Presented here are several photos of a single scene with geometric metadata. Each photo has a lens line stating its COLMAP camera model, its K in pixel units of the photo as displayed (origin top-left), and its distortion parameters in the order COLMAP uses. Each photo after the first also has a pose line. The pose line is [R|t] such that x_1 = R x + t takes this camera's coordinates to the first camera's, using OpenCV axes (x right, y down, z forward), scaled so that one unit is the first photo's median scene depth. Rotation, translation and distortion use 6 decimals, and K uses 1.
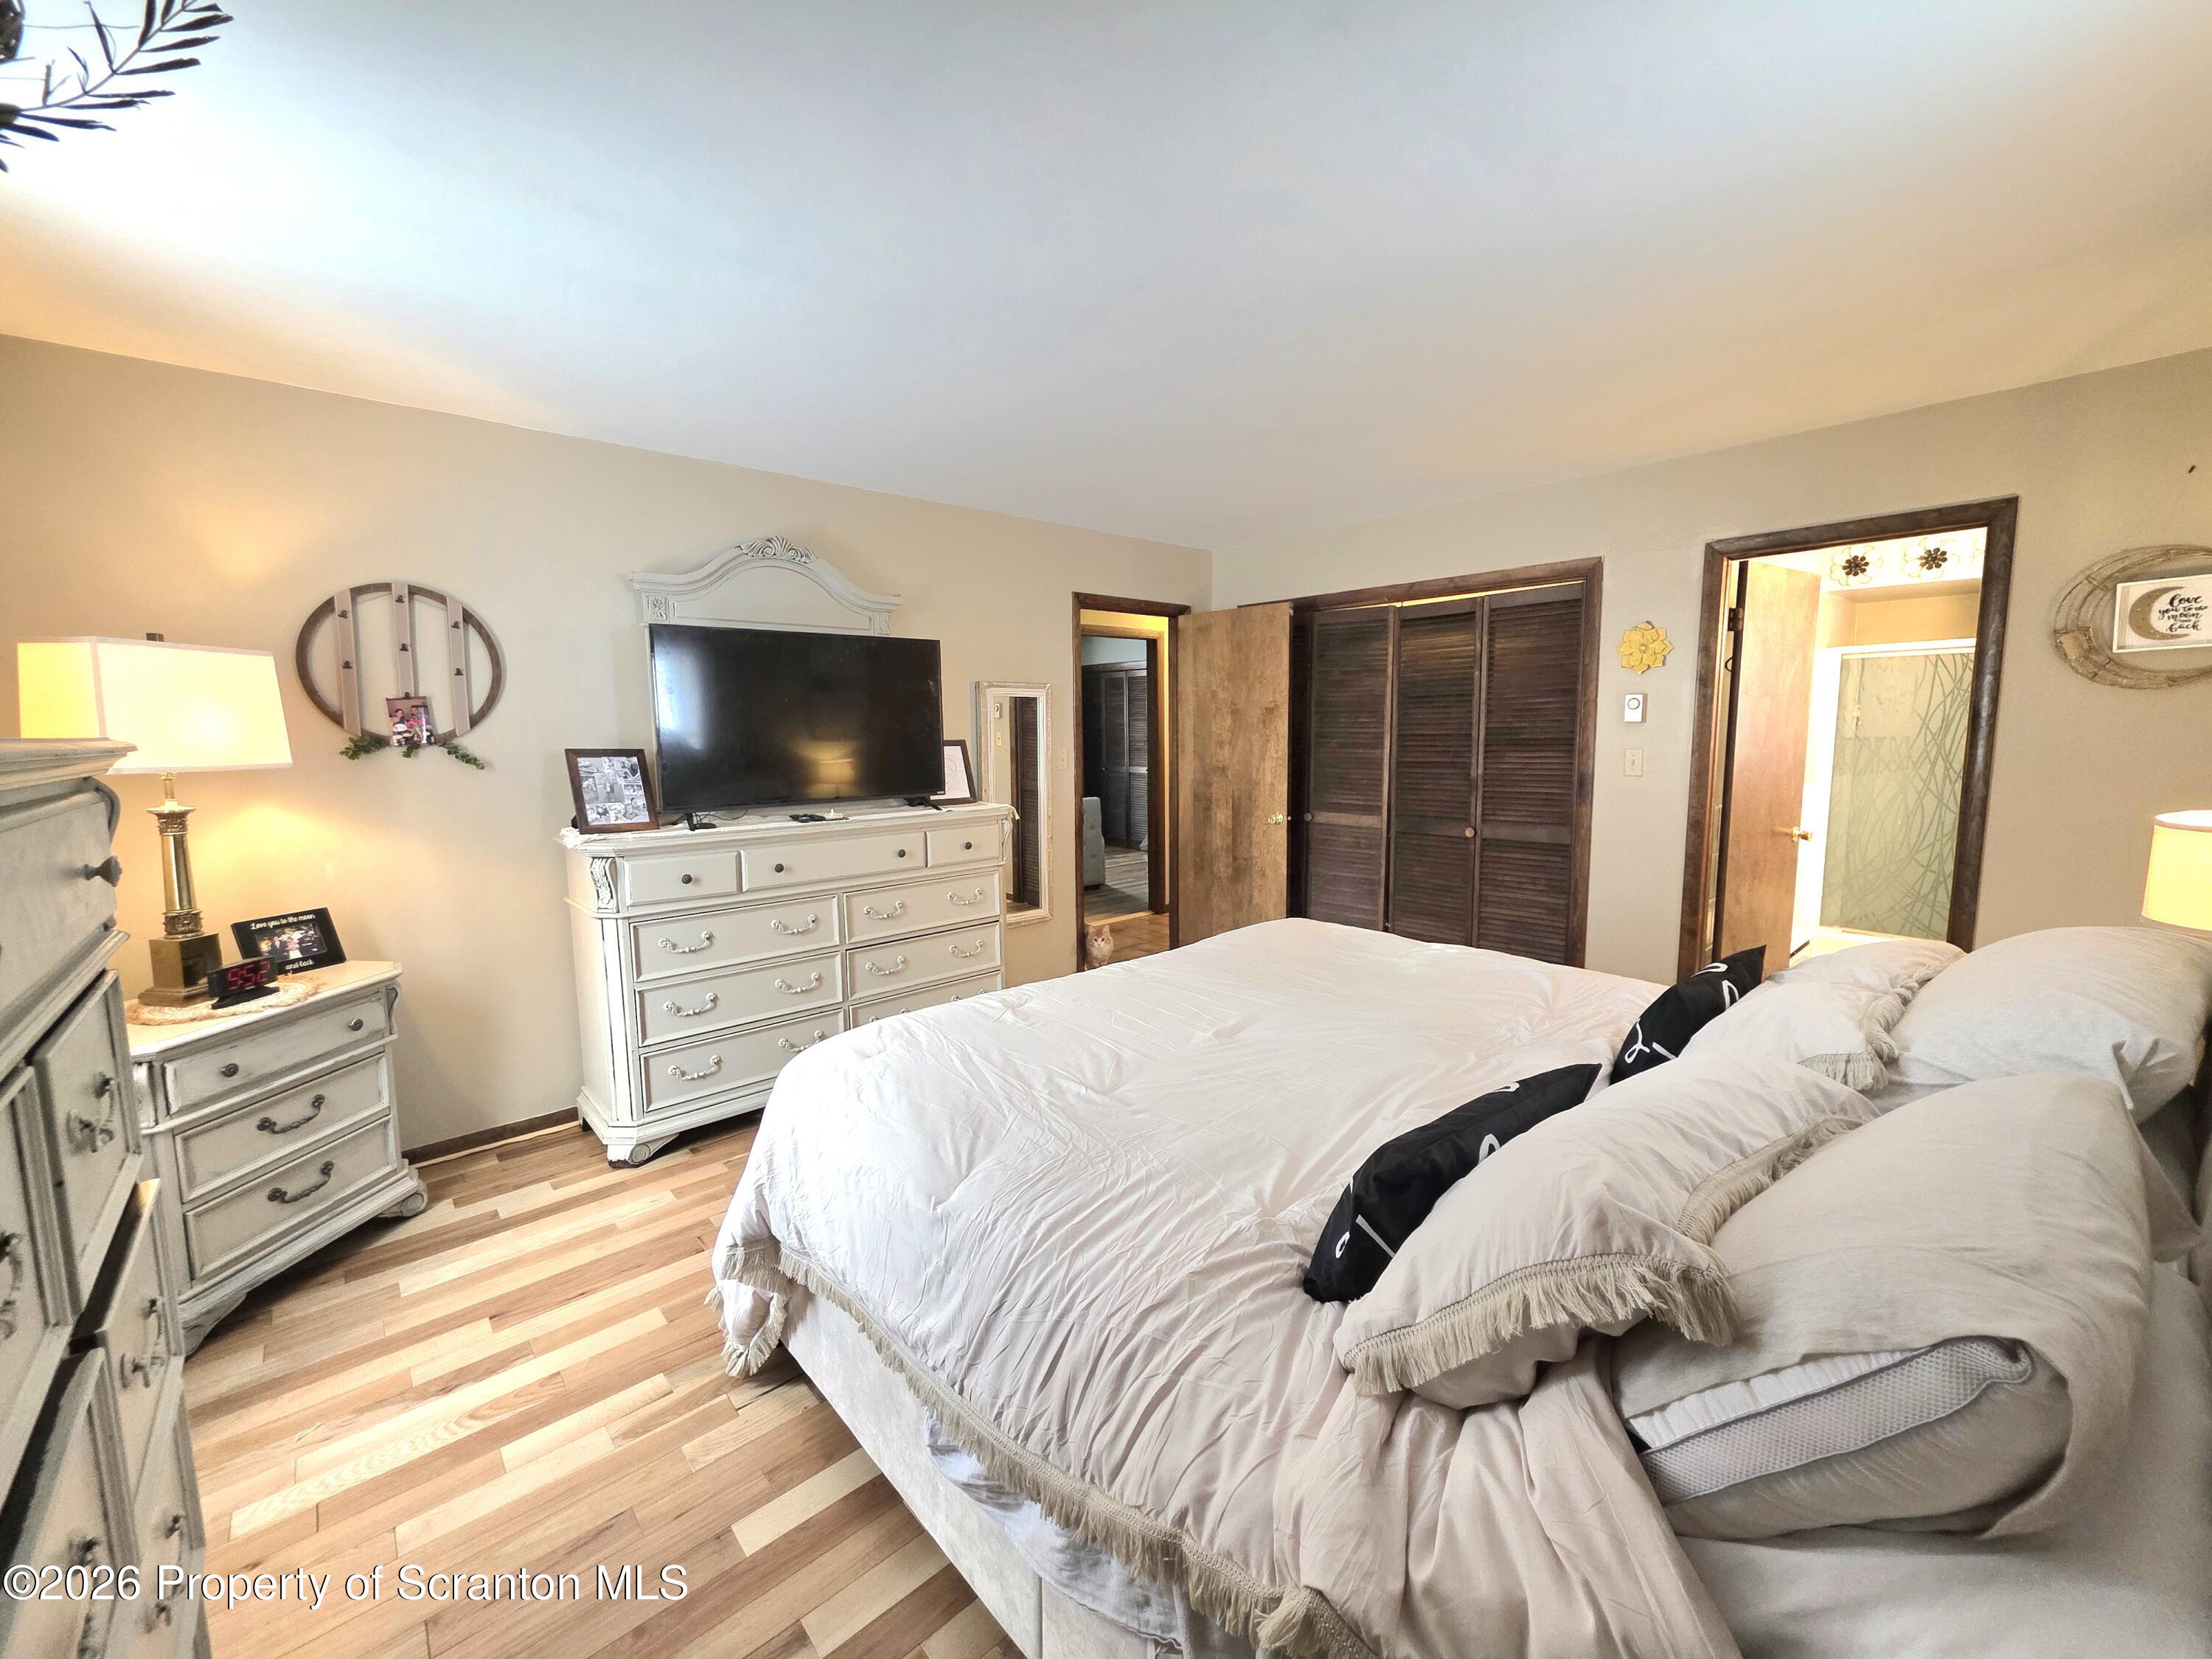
lens RADIAL K [[879.6, 0, 1110.8], [0, 879.6, 821.6], [0, 0, 1]] dist [0.001708, 0.000259]
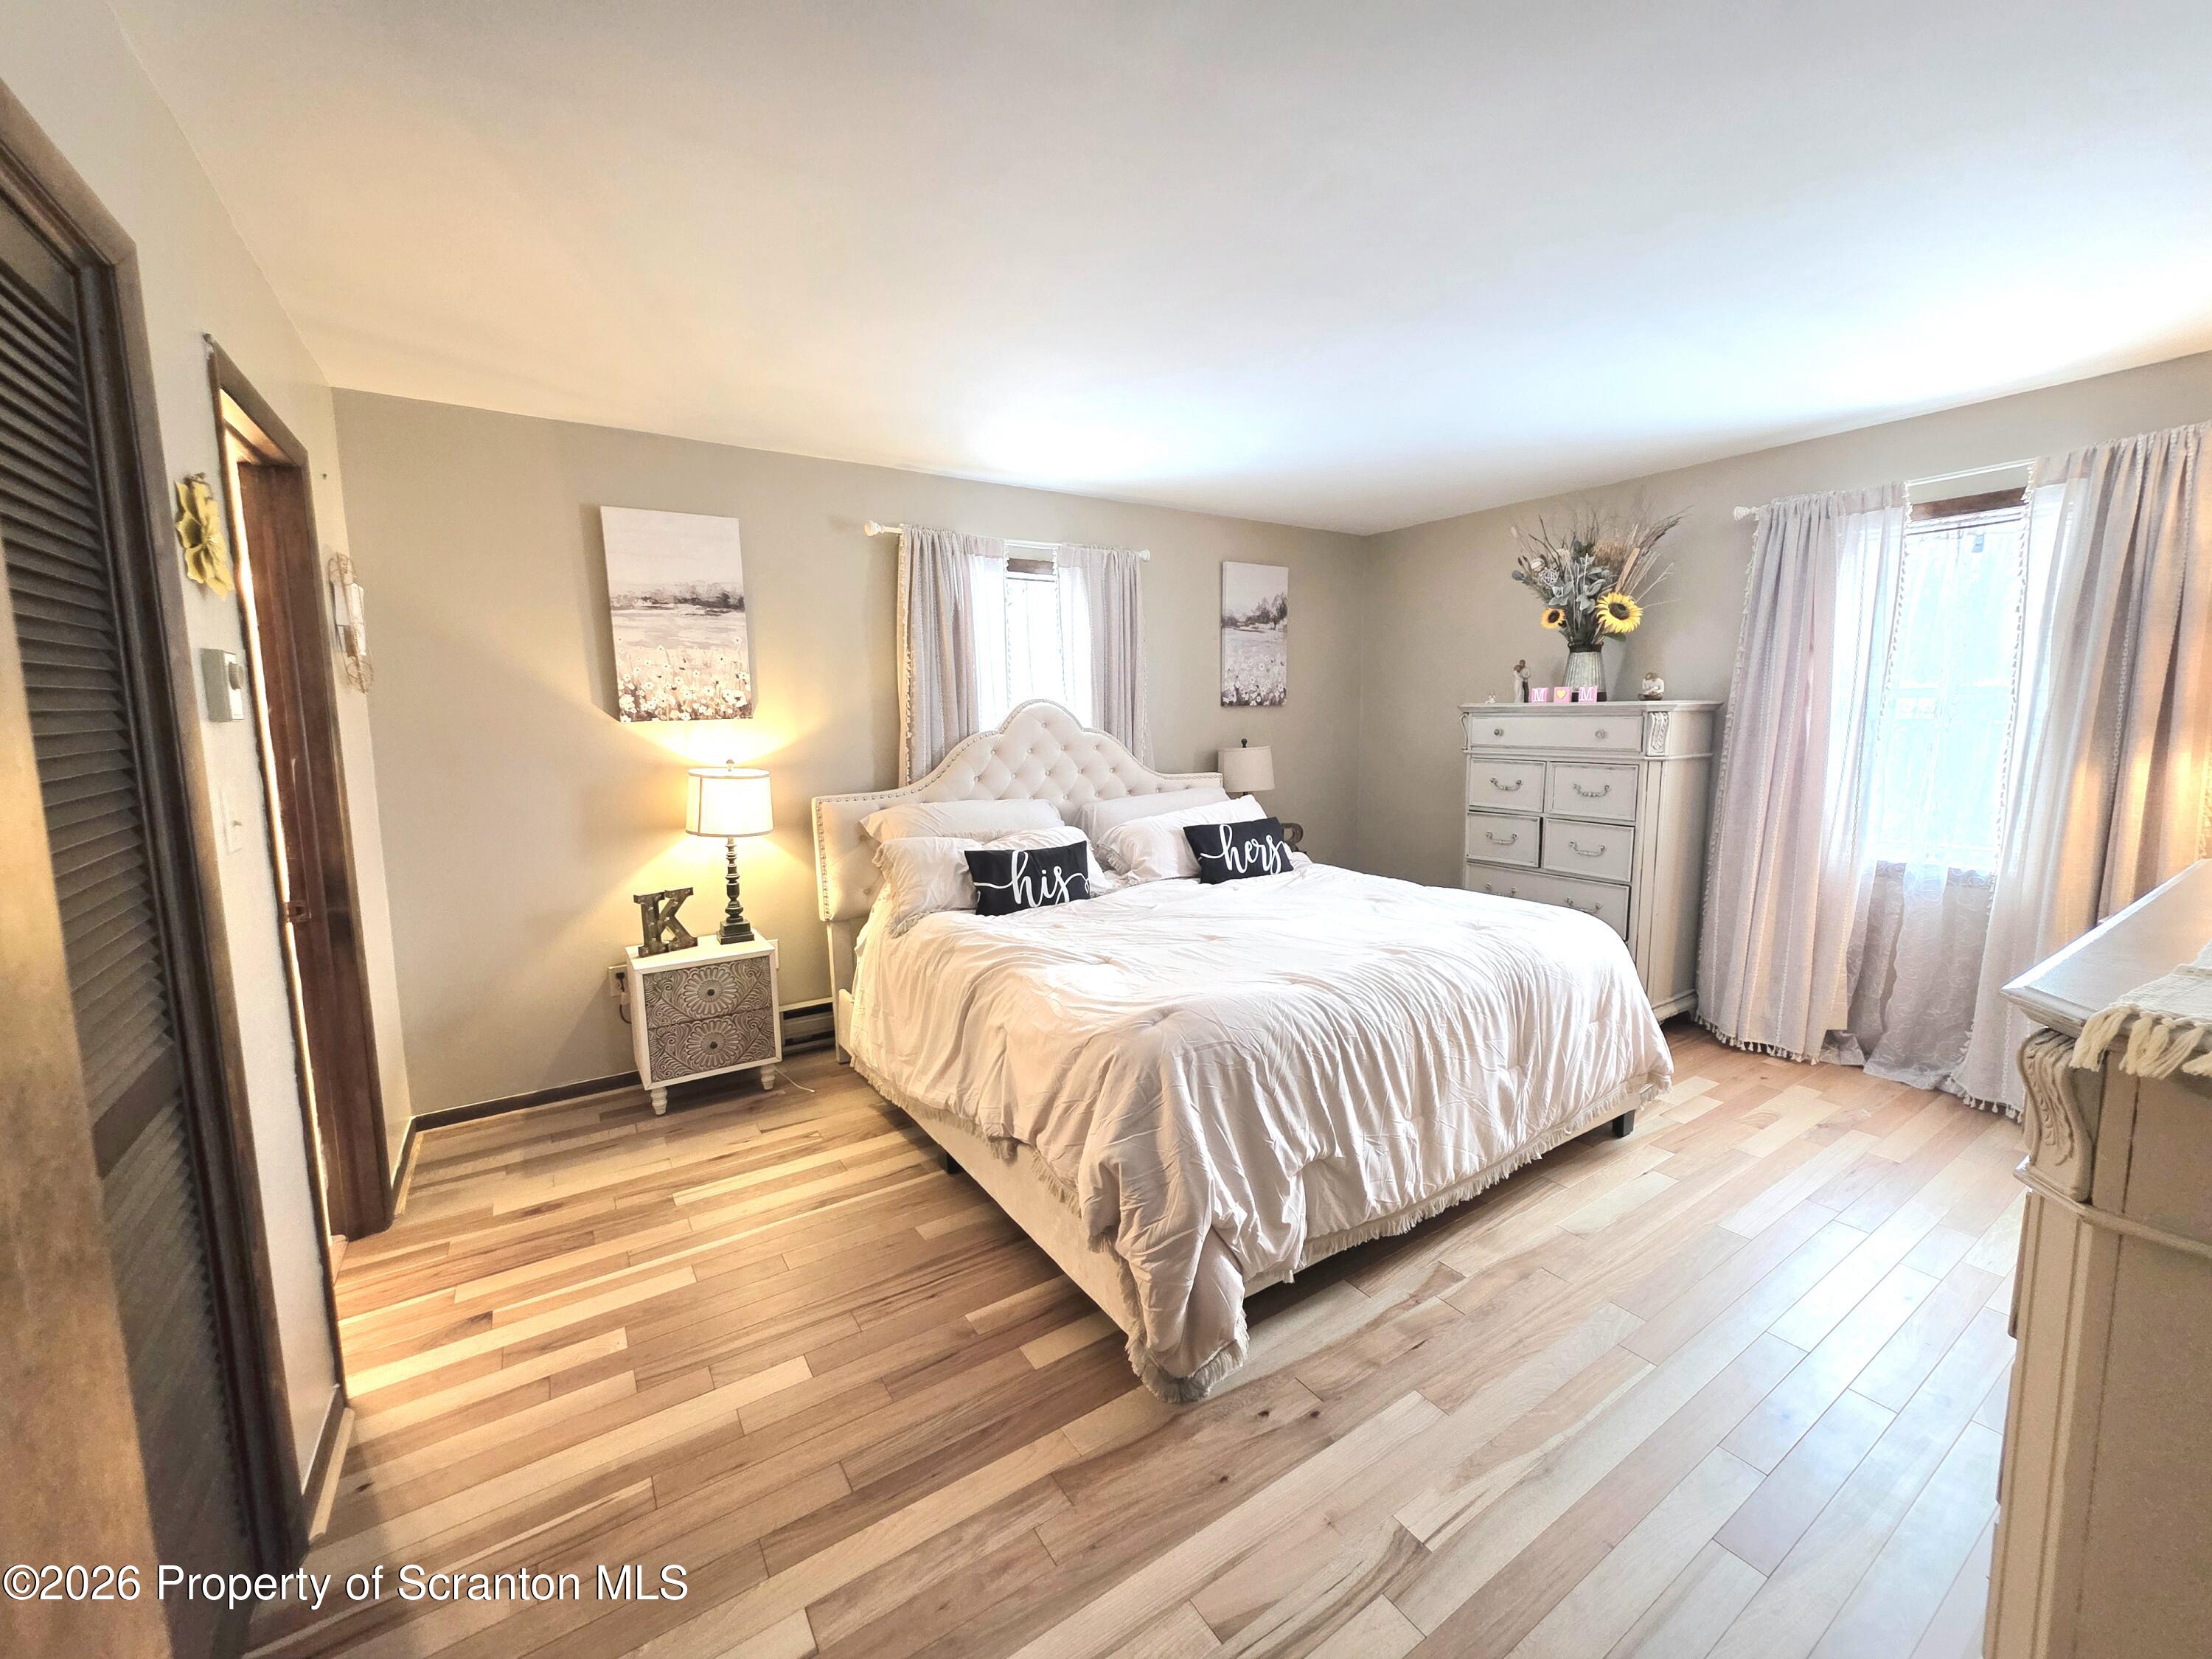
lens RADIAL K [[885.5, 0, 1119.8], [0, 885.5, 820.1], [0, 0, 1]] dist [0.001633, 0.000170]
pose [[-0.989043, 0.004791, 0.147549, 0.194190], [0.037943, 0.974146, 0.222710, -0.223921], [-0.142668, 0.225868, -0.963654, 2.147054]]
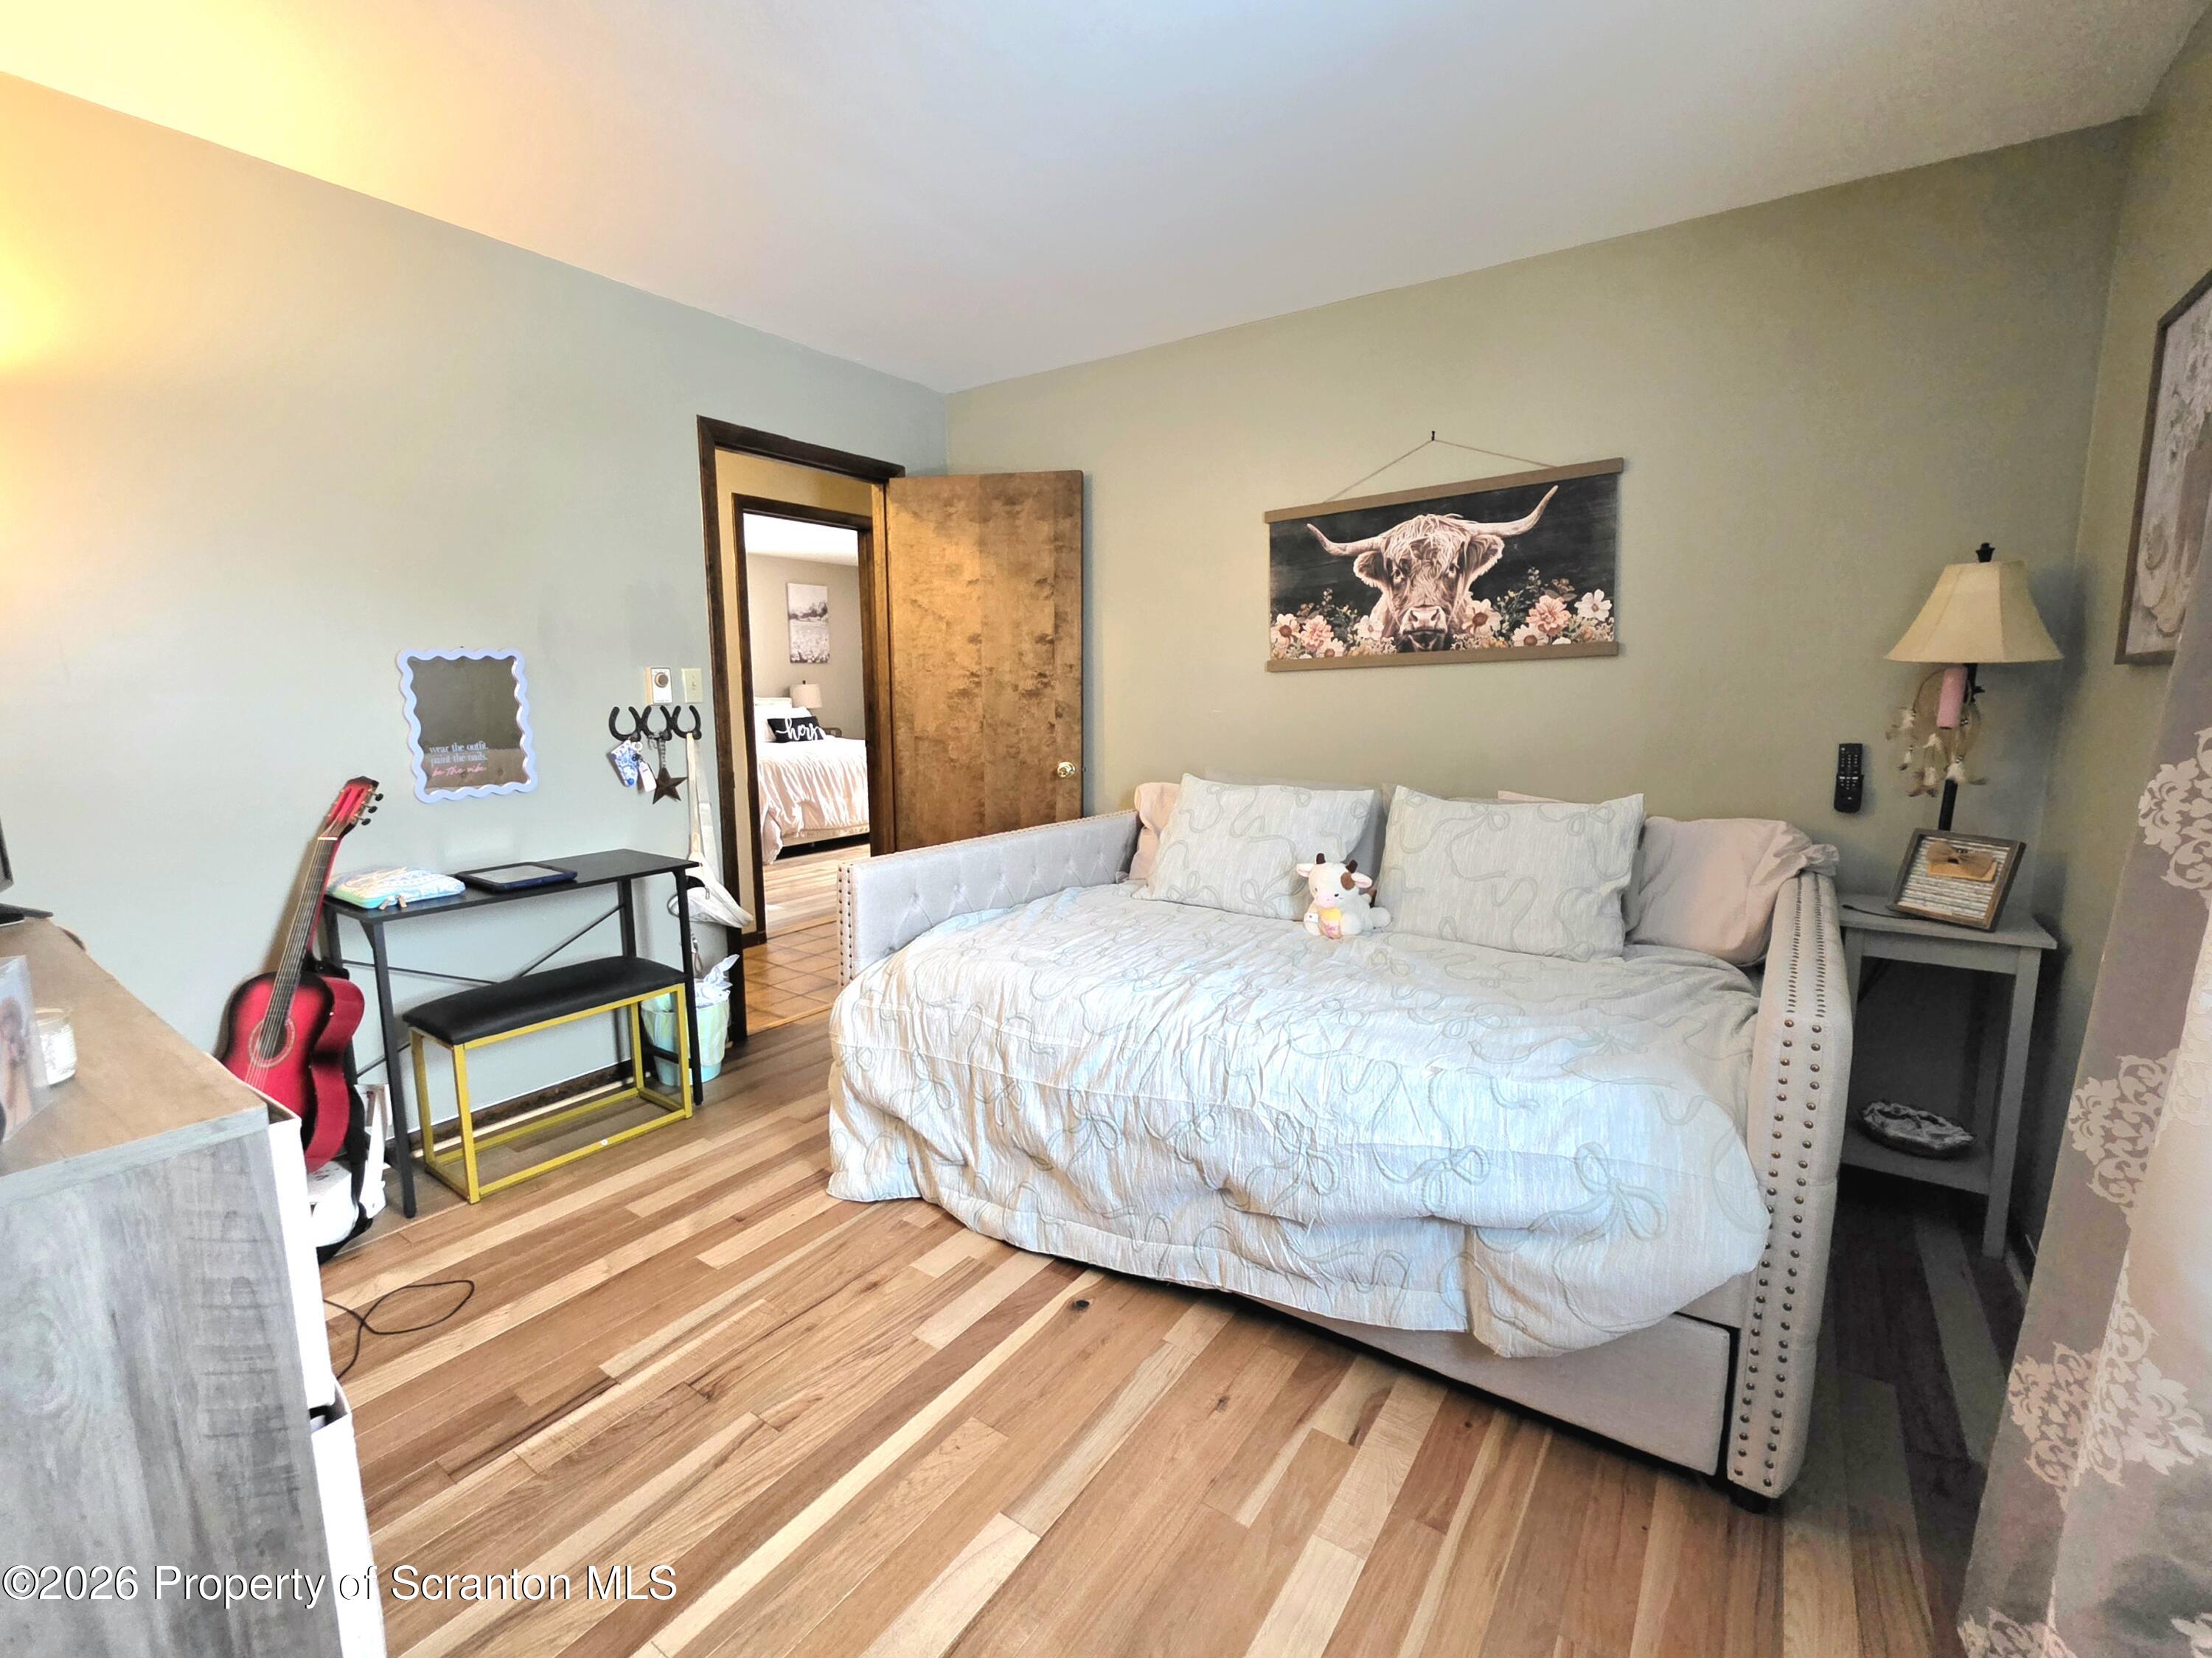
lens RADIAL K [[958.8, 0, 1106.0], [0, 958.8, 829.0], [0, 0, 1]] dist [0.000251, 0.000051]
pose [[-0.975077, 0.049359, -0.216305, -0.127119], [-0.007698, 0.966826, 0.255320, -0.380022], [0.221732, 0.250622, -0.942350, 4.373774]]
